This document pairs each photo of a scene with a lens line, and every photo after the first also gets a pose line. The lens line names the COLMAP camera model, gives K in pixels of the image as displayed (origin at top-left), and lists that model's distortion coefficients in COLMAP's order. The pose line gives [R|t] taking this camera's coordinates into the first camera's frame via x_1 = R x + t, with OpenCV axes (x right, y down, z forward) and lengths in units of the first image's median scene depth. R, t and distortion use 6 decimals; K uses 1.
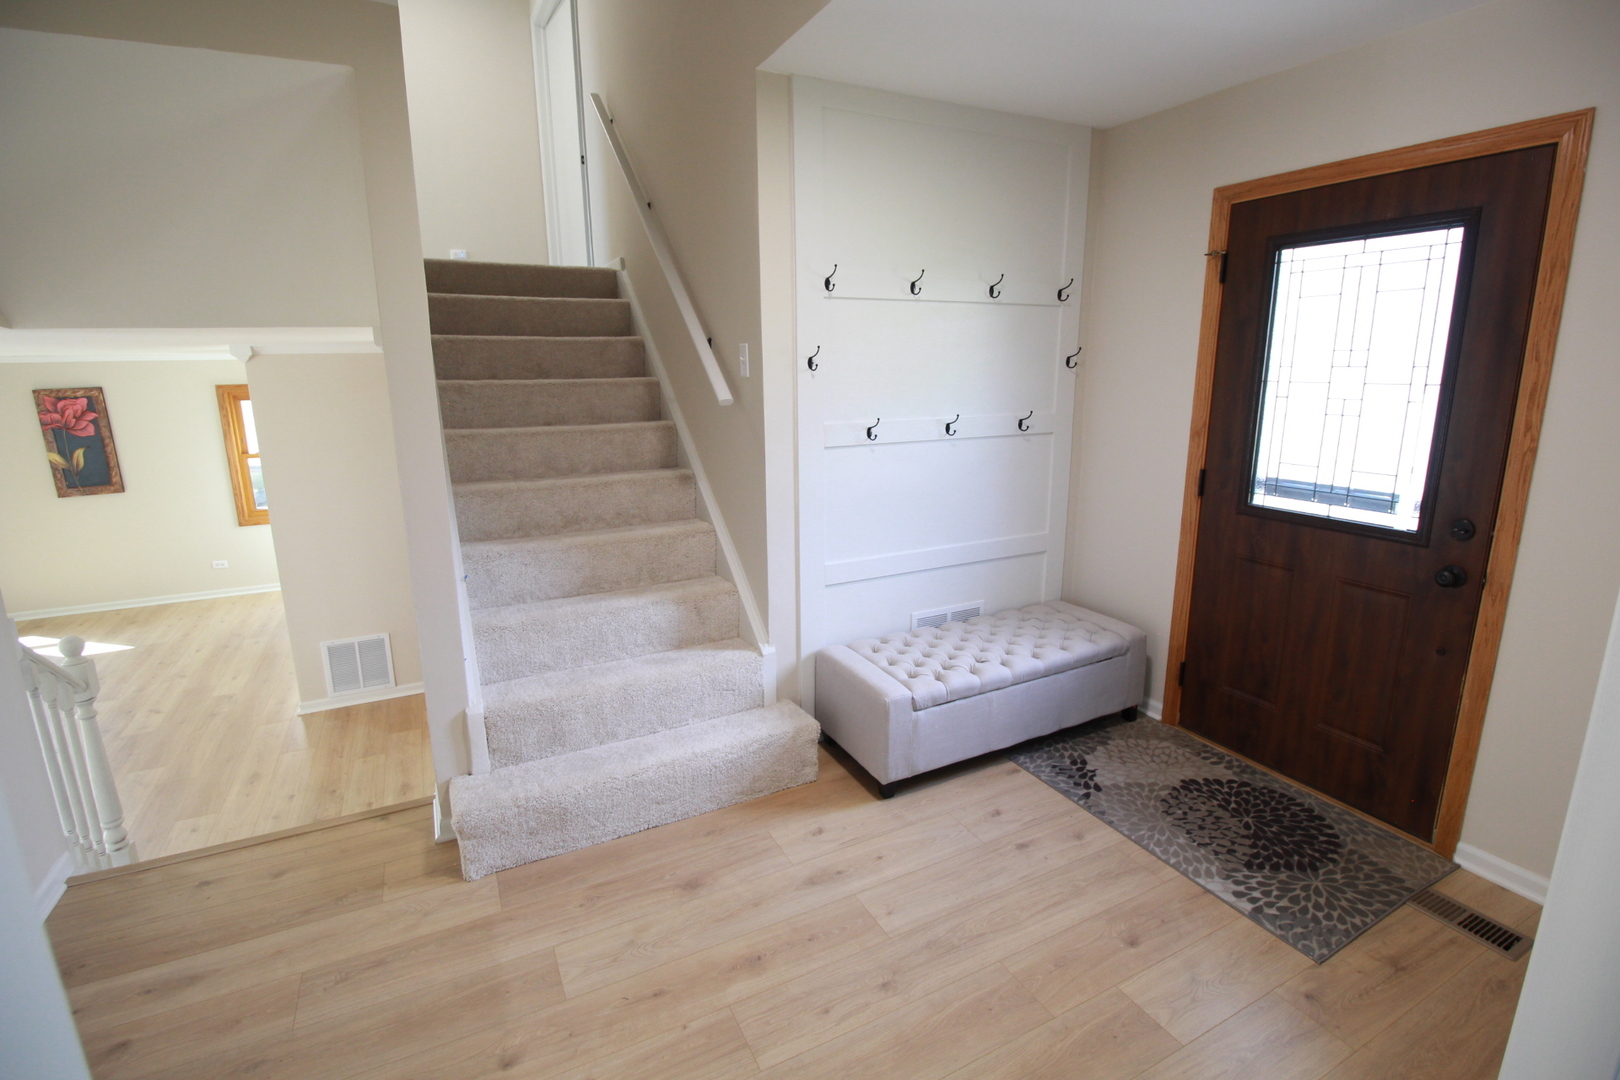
lens RADIAL K [[748.3, 0, 809.6], [0, 748.3, 527.5], [0, 0, 1]] dist [-0.004162, -0.011014]
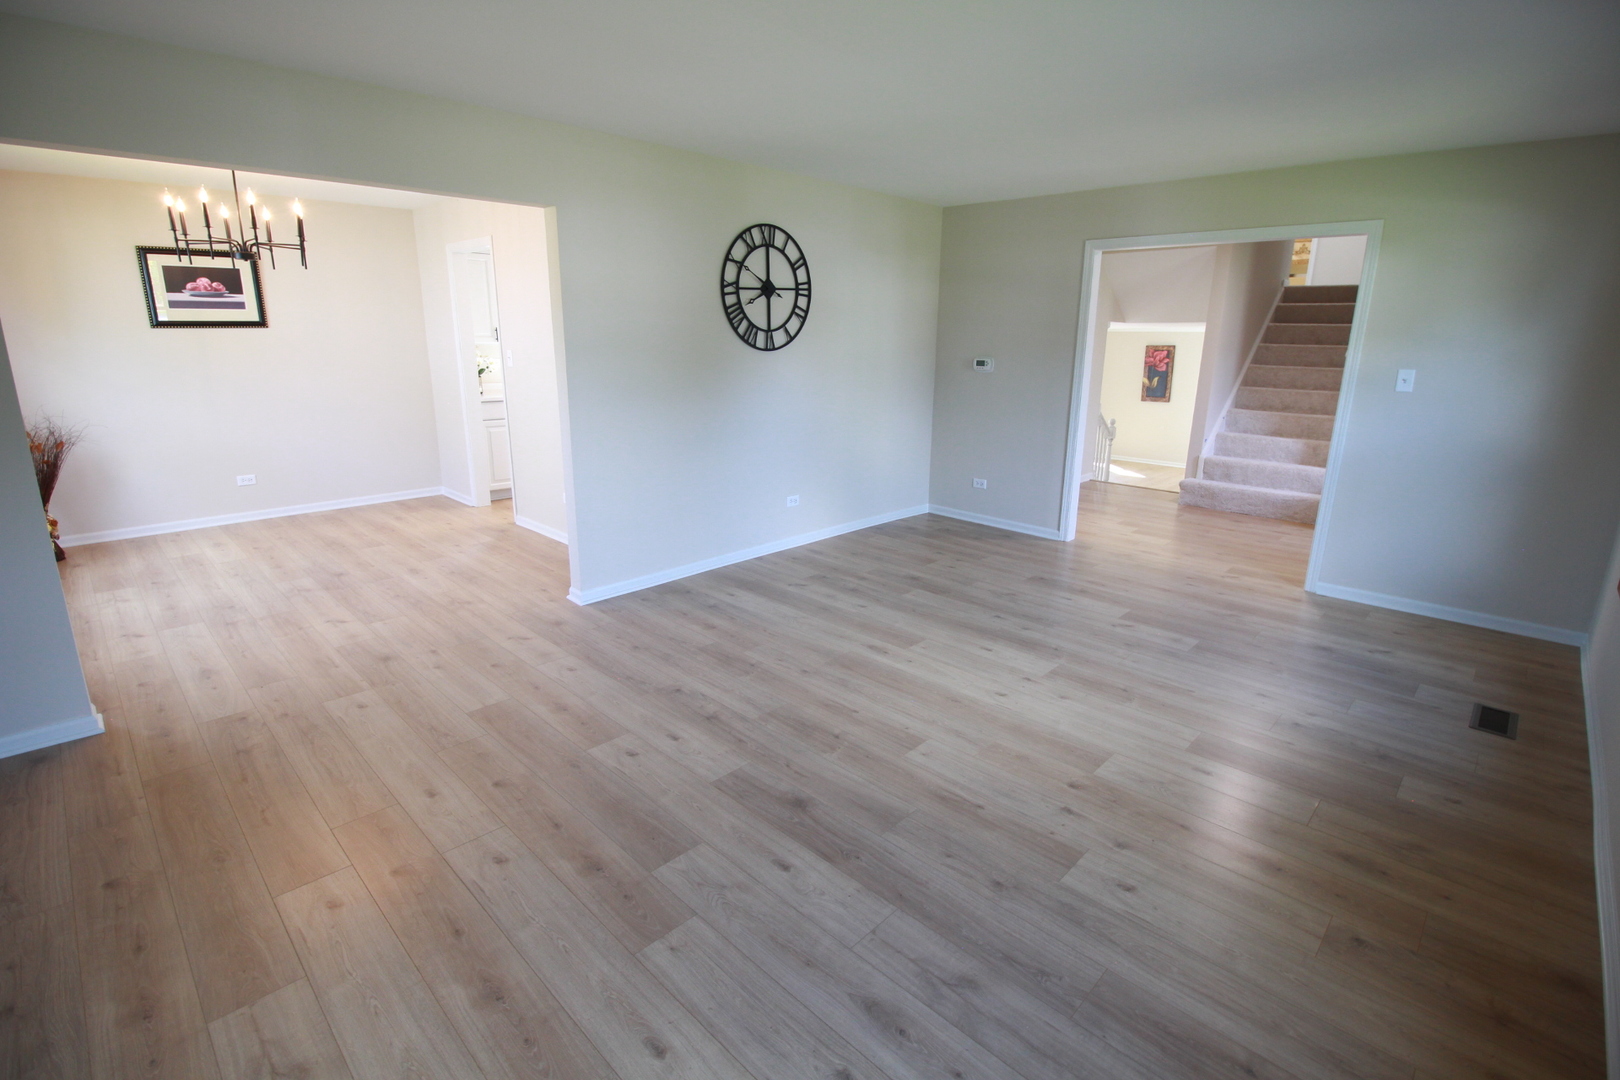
lens RADIAL K [[748.3, 0, 809.6], [0, 748.3, 527.5], [0, 0, 1]] dist [-0.004162, -0.011014]
pose [[0.312027, 0.244529, -0.918066, 0.633458], [-0.209431, 0.960244, 0.184583, 0.103134], [0.926703, 0.134676, 0.350834, -0.488718]]
